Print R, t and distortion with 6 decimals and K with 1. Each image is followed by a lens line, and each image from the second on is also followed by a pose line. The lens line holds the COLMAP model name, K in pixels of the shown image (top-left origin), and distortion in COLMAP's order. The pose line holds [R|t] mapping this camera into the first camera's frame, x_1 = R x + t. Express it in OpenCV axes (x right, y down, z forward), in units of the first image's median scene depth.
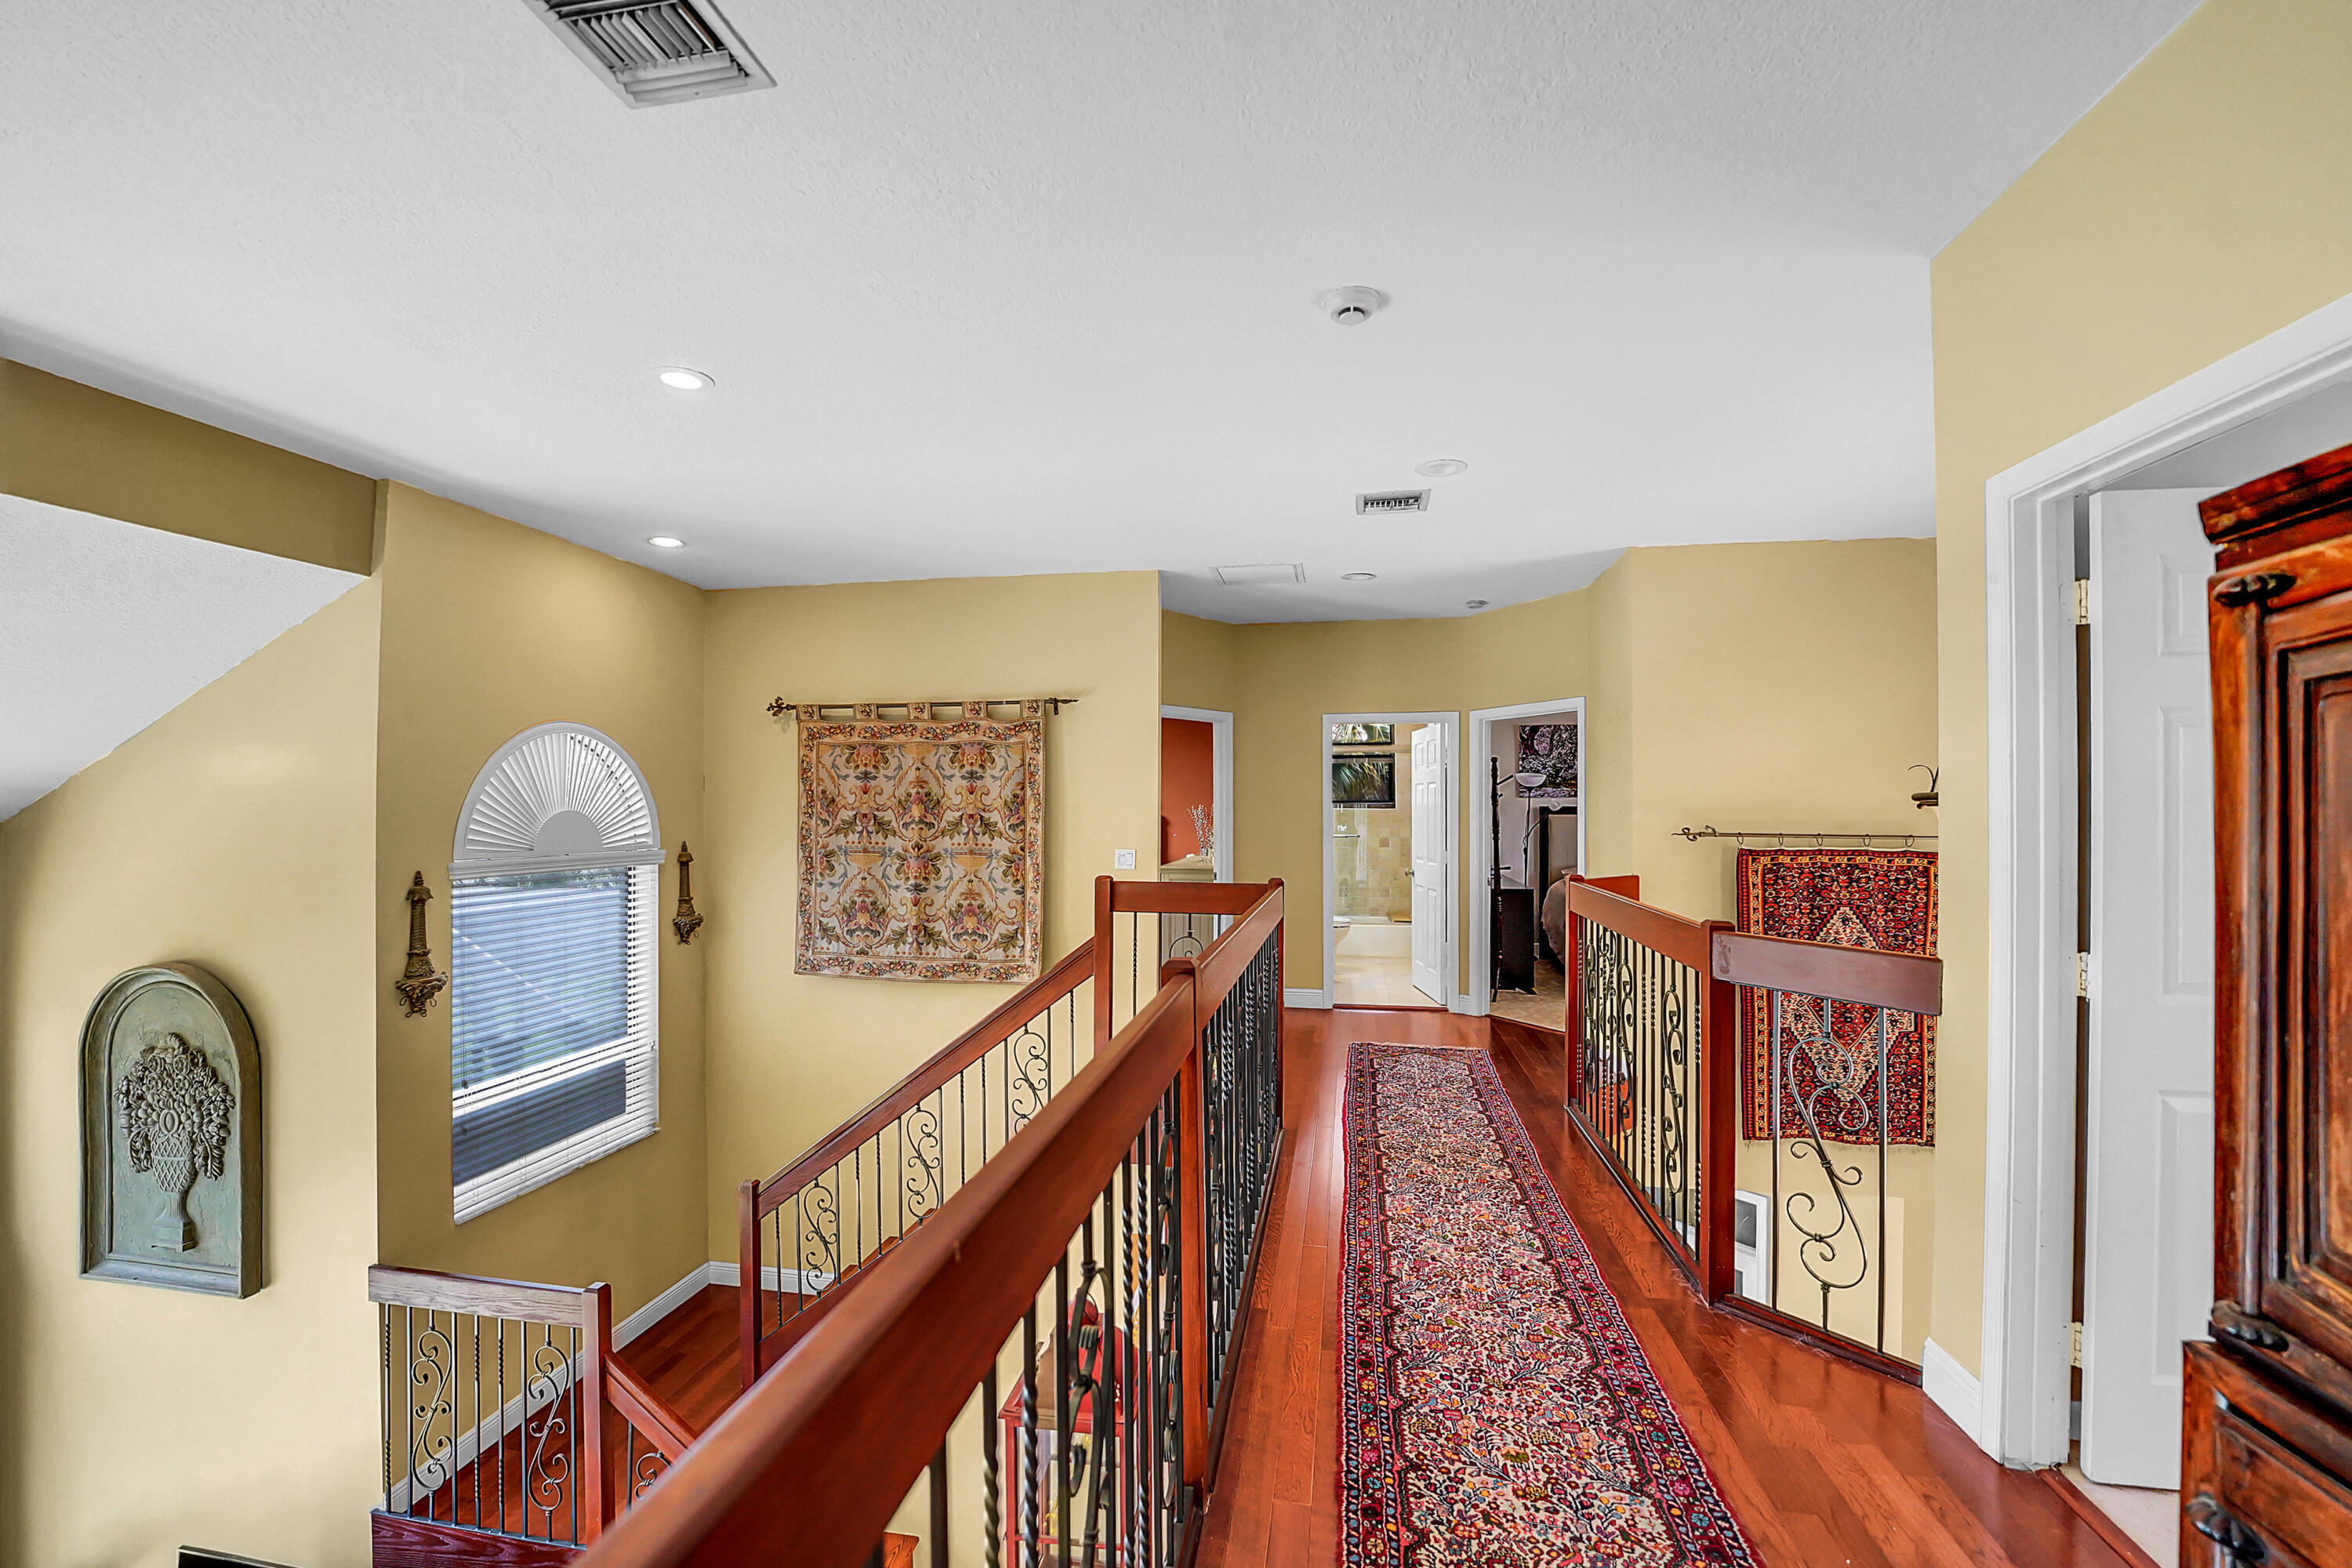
lens RADIAL K [[992.3, 0, 1176.0], [0, 992.3, 784.0], [0, 0, 1]] dist [-0.049360, 0.011101]
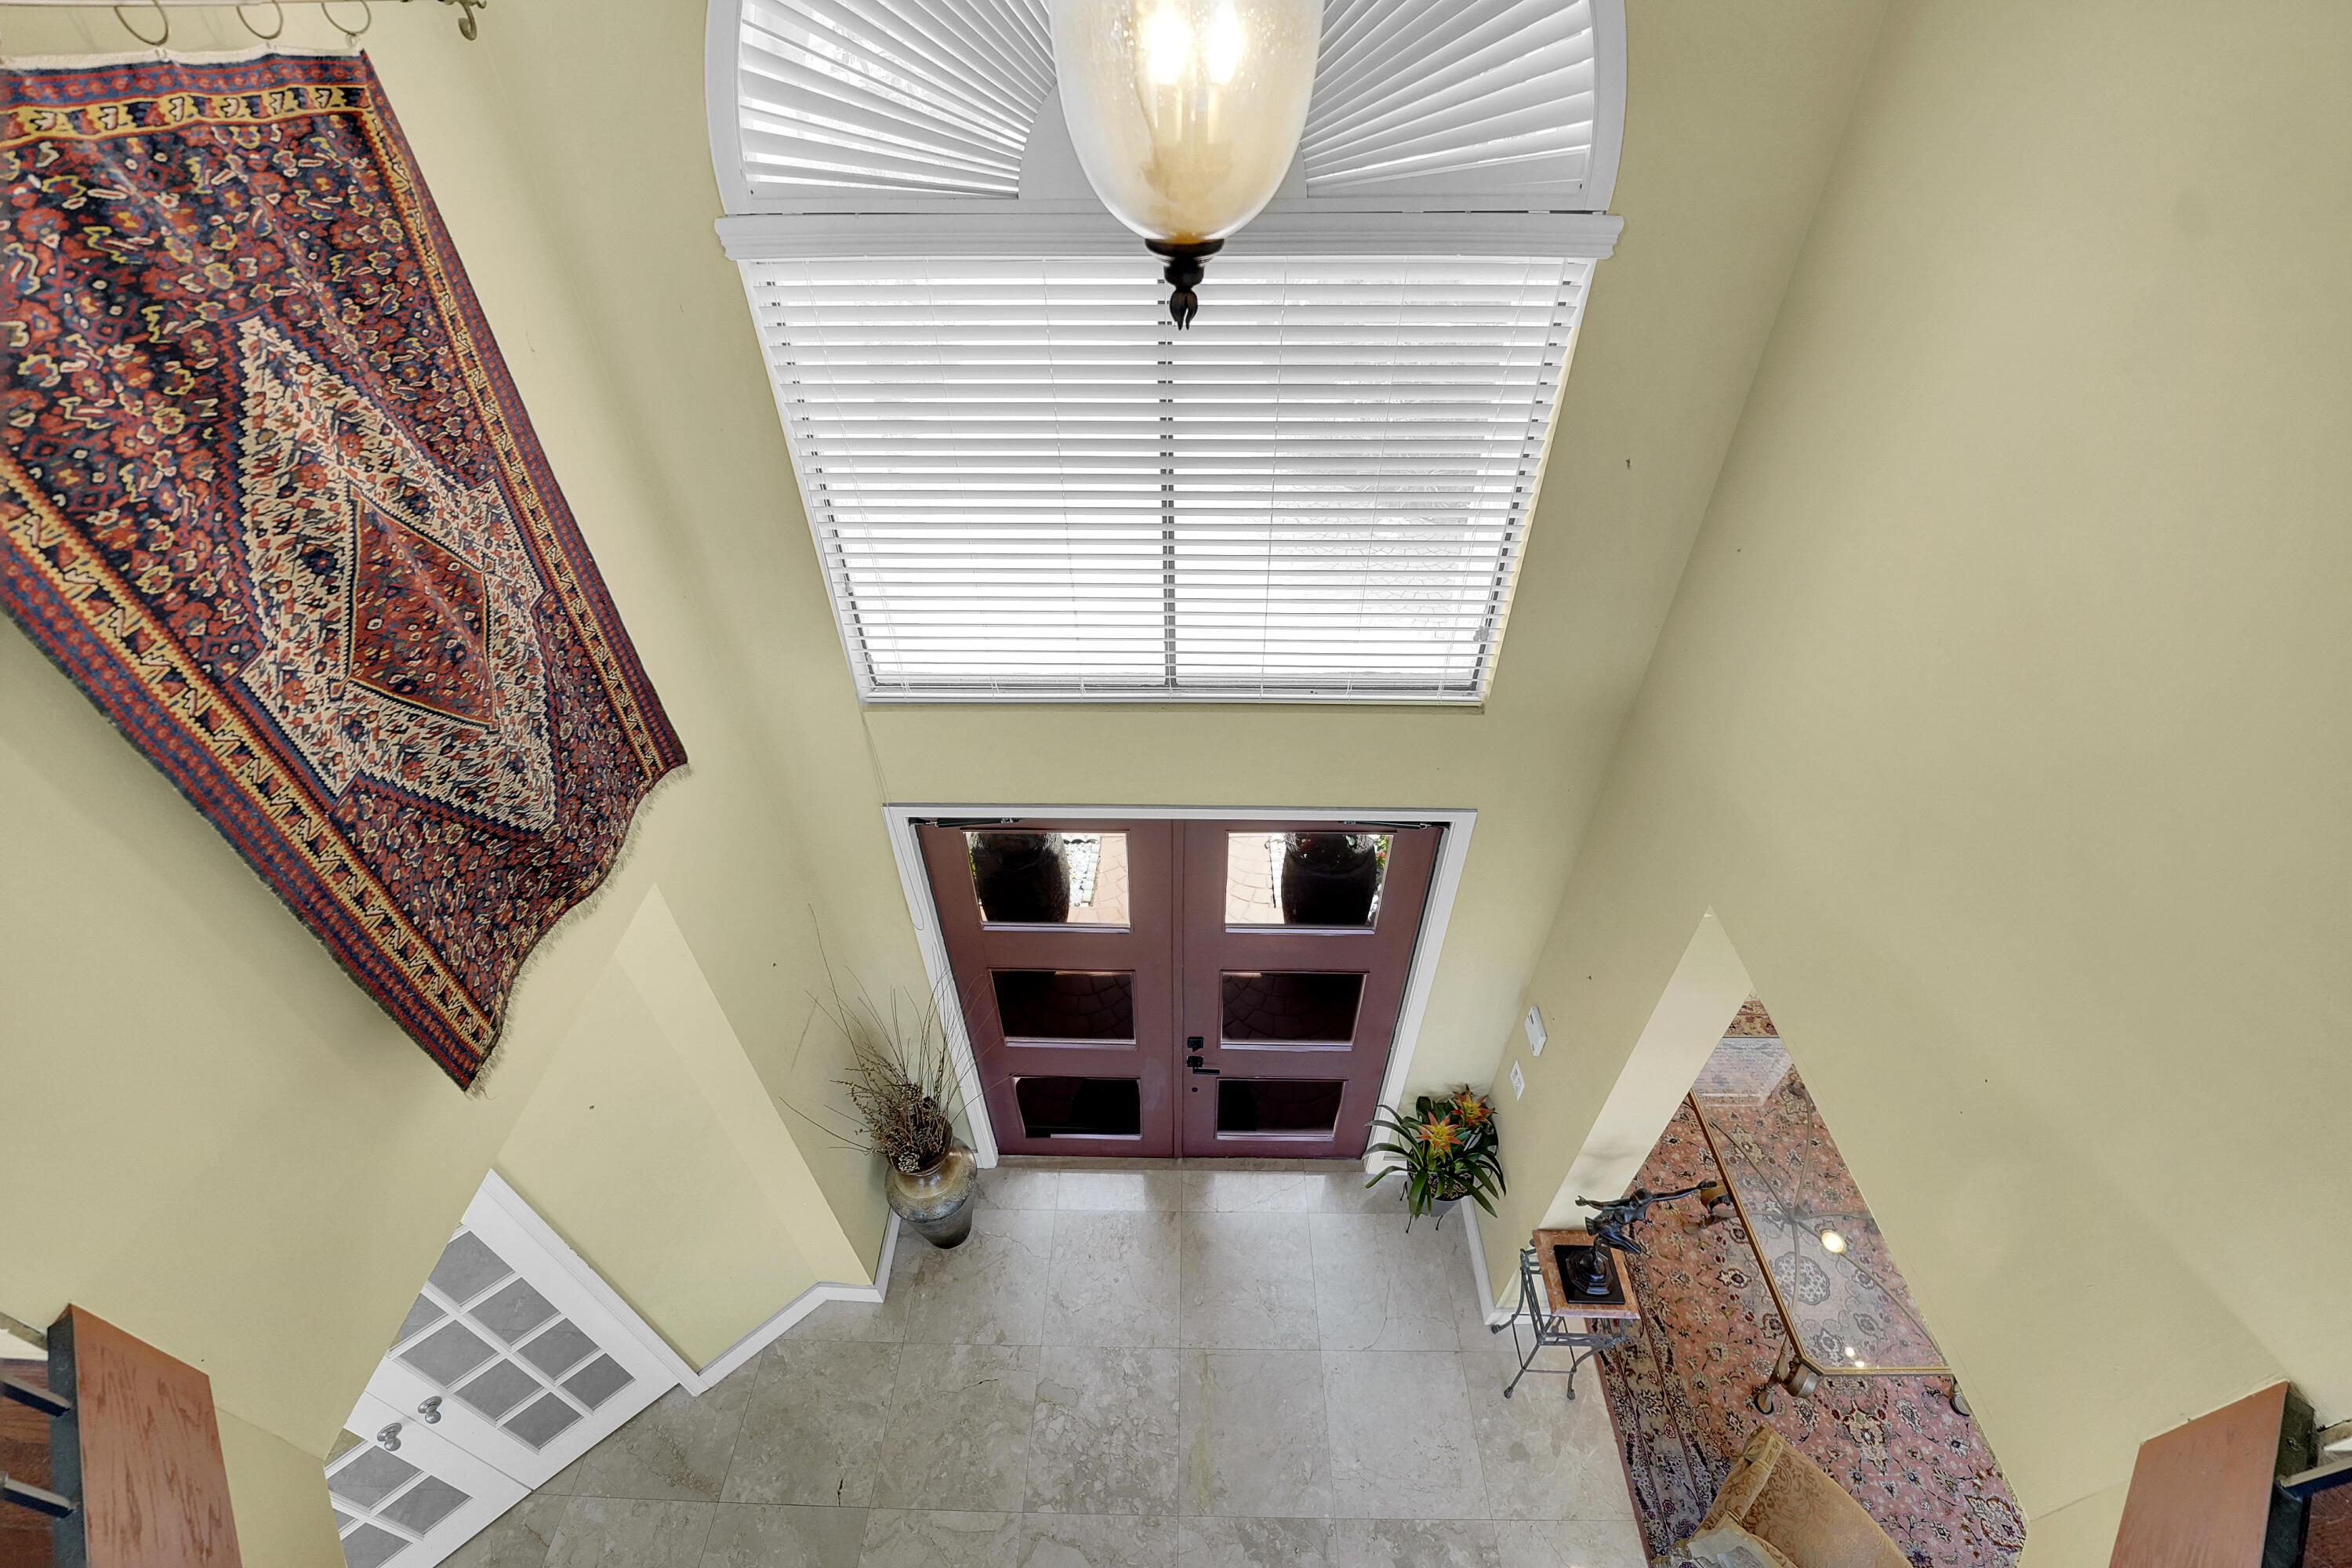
lens RADIAL K [[952.5, 0, 1176.0], [0, 952.5, 784.0], [0, 0, 1]] dist [-0.002786, -0.000208]
pose [[-0.142612, -0.641568, 0.753692, 0.356527], [-0.016953, 0.762947, 0.646238, 0.046996], [-0.989633, 0.079384, -0.119682, 0.777384]]
